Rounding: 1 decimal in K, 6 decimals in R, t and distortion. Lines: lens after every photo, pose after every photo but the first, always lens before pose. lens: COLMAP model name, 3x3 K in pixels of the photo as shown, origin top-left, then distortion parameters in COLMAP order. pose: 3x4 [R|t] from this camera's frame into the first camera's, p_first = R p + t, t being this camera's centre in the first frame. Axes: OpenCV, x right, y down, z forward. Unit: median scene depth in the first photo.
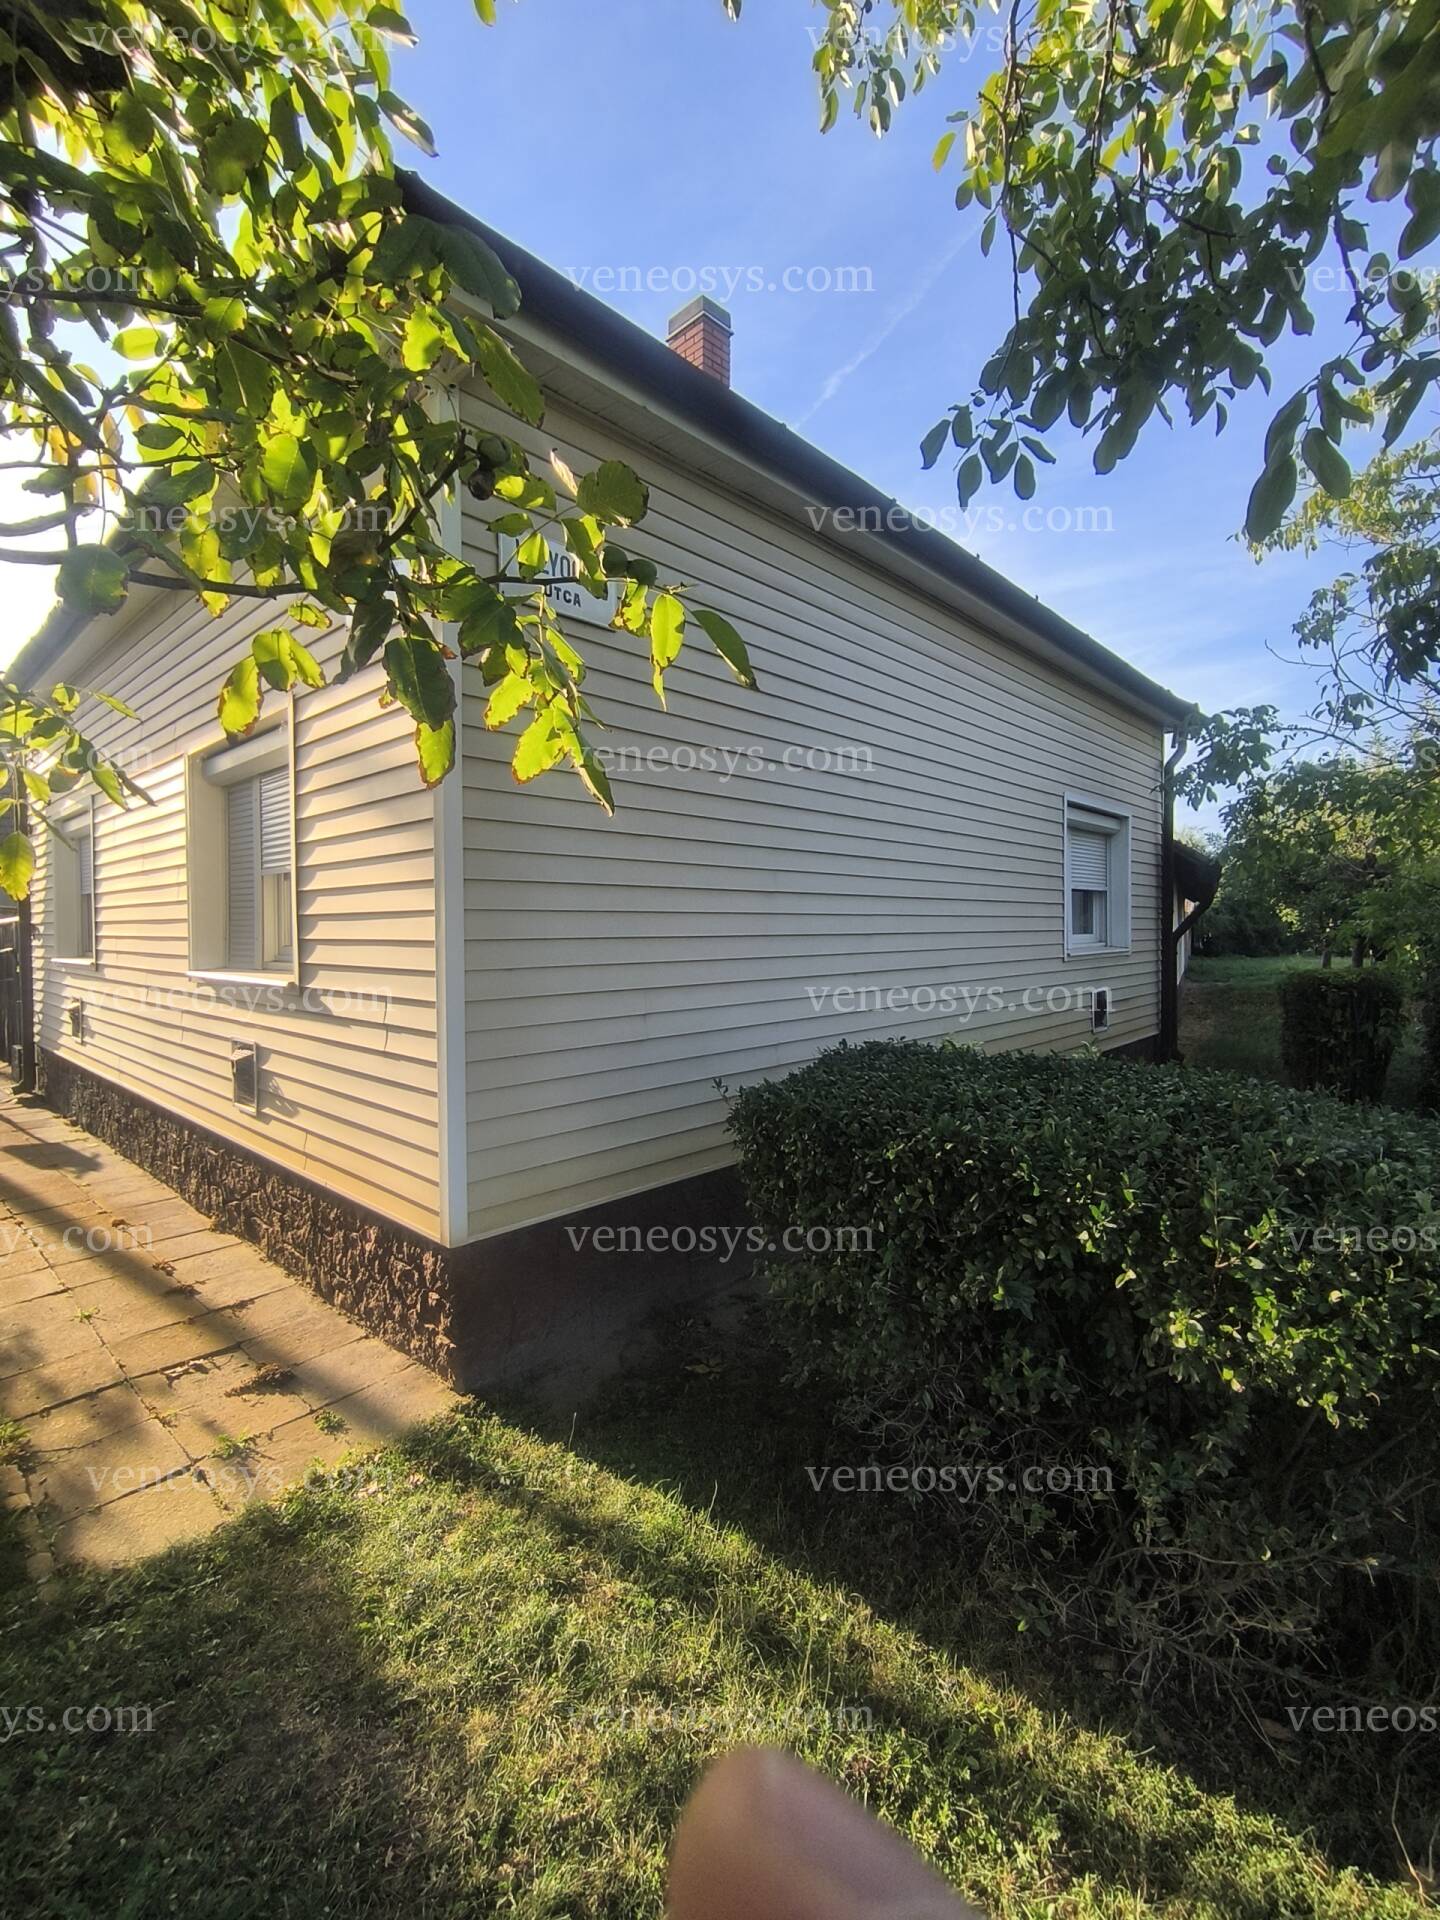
lens RADIAL K [[874.4, 0, 727.7], [0, 874.4, 955.3], [0, 0, 1]] dist [-0.002273, 0.000200]
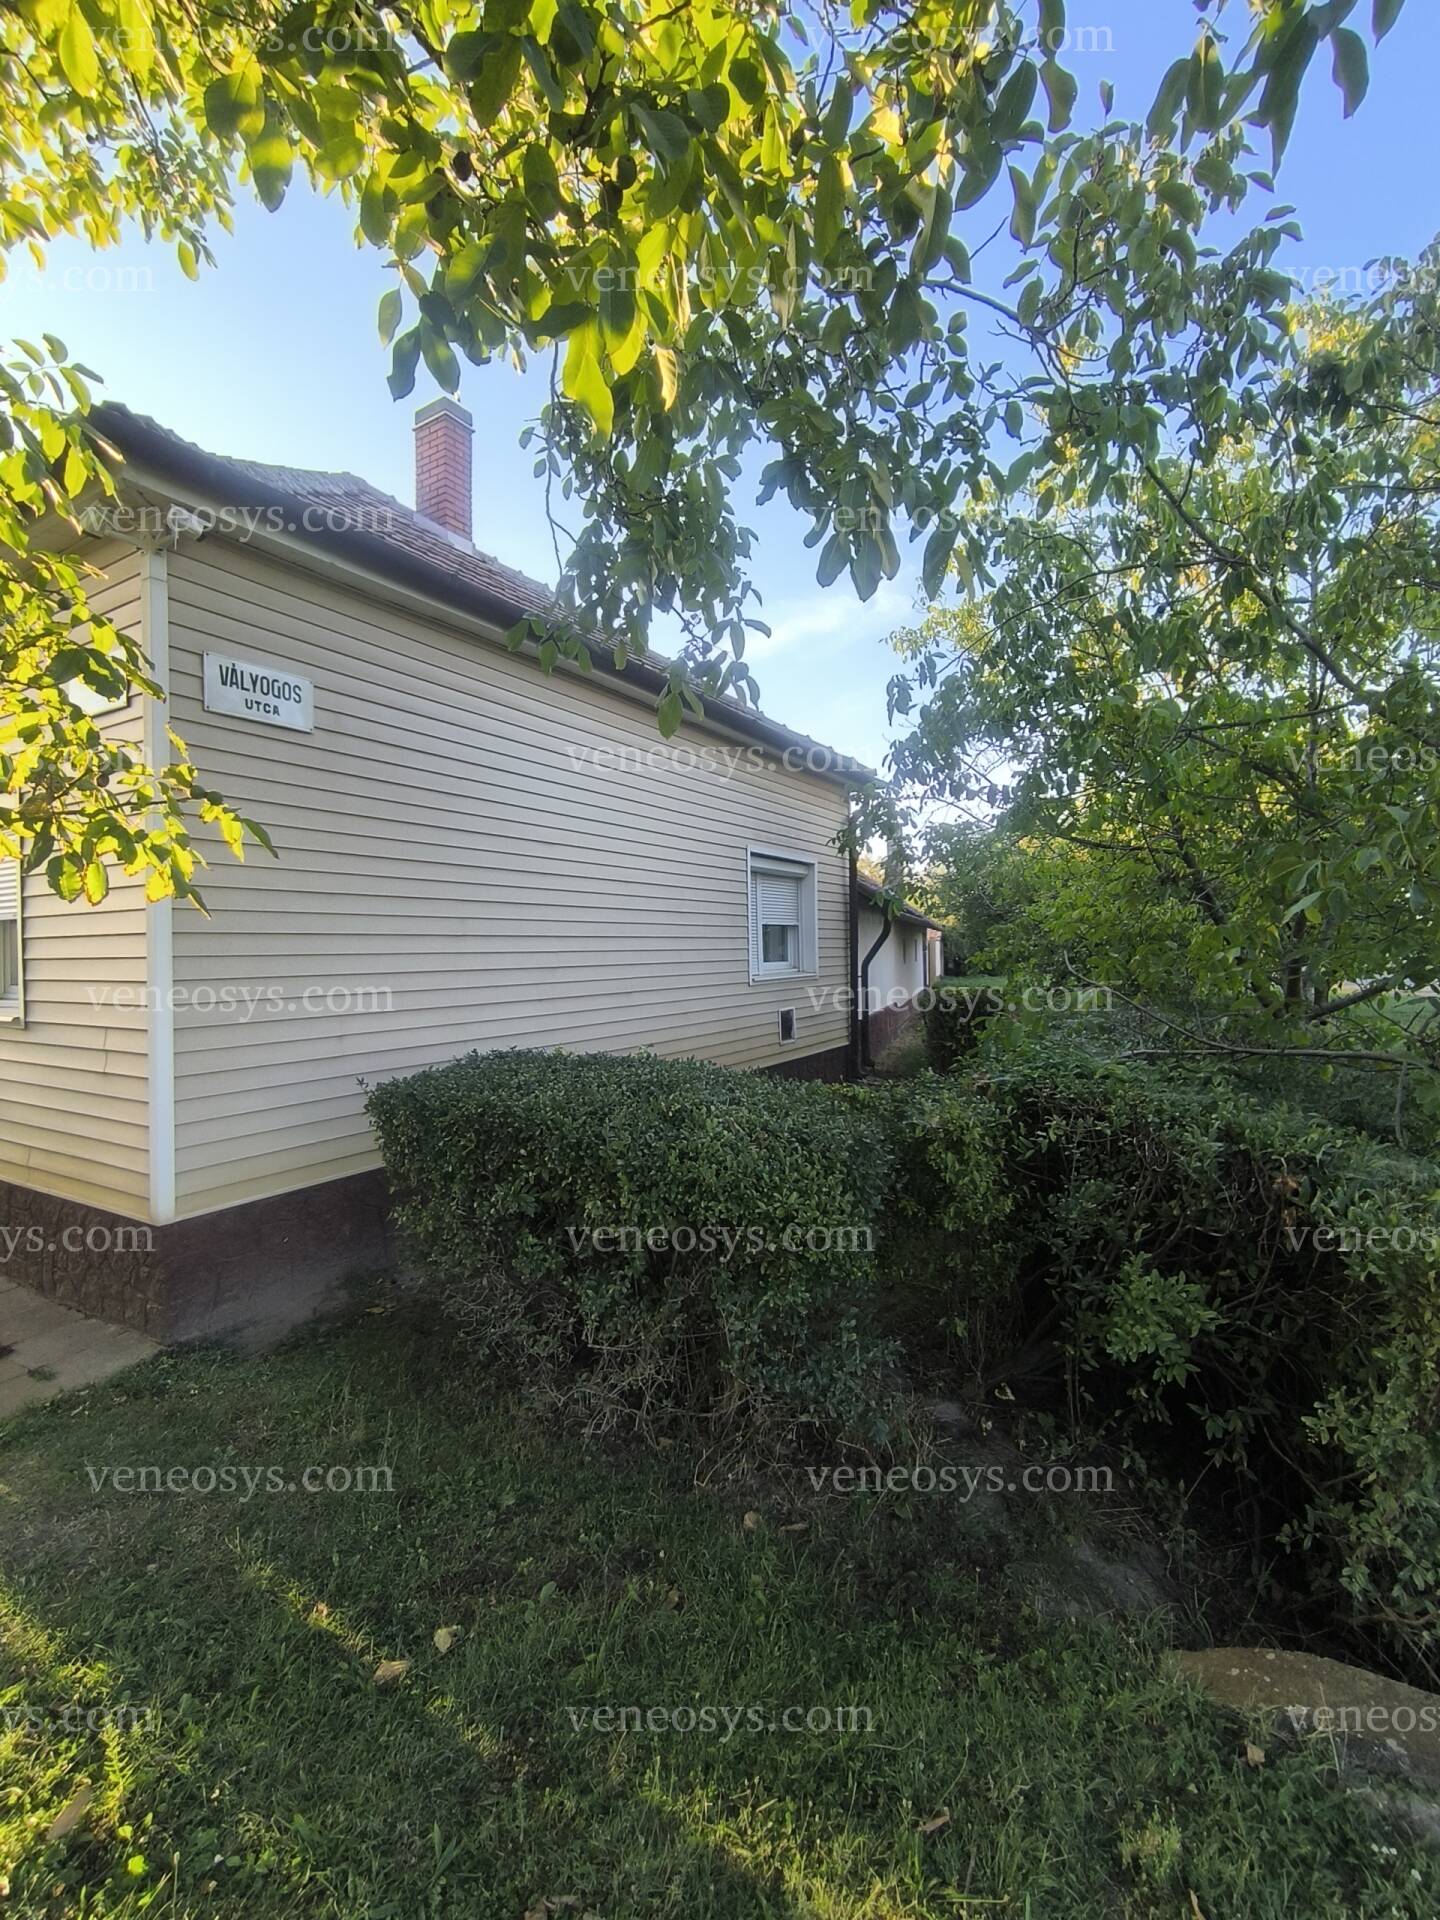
lens RADIAL K [[874.4, 0, 708.2], [0, 874.4, 953.8], [0, 0, 1]] dist [-0.002273, 0.000200]
pose [[0.981309, -0.006760, 0.192321, 0.194014], [0.012093, 0.999574, -0.026571, -0.010205], [-0.192060, 0.028400, 0.980972, -0.351331]]
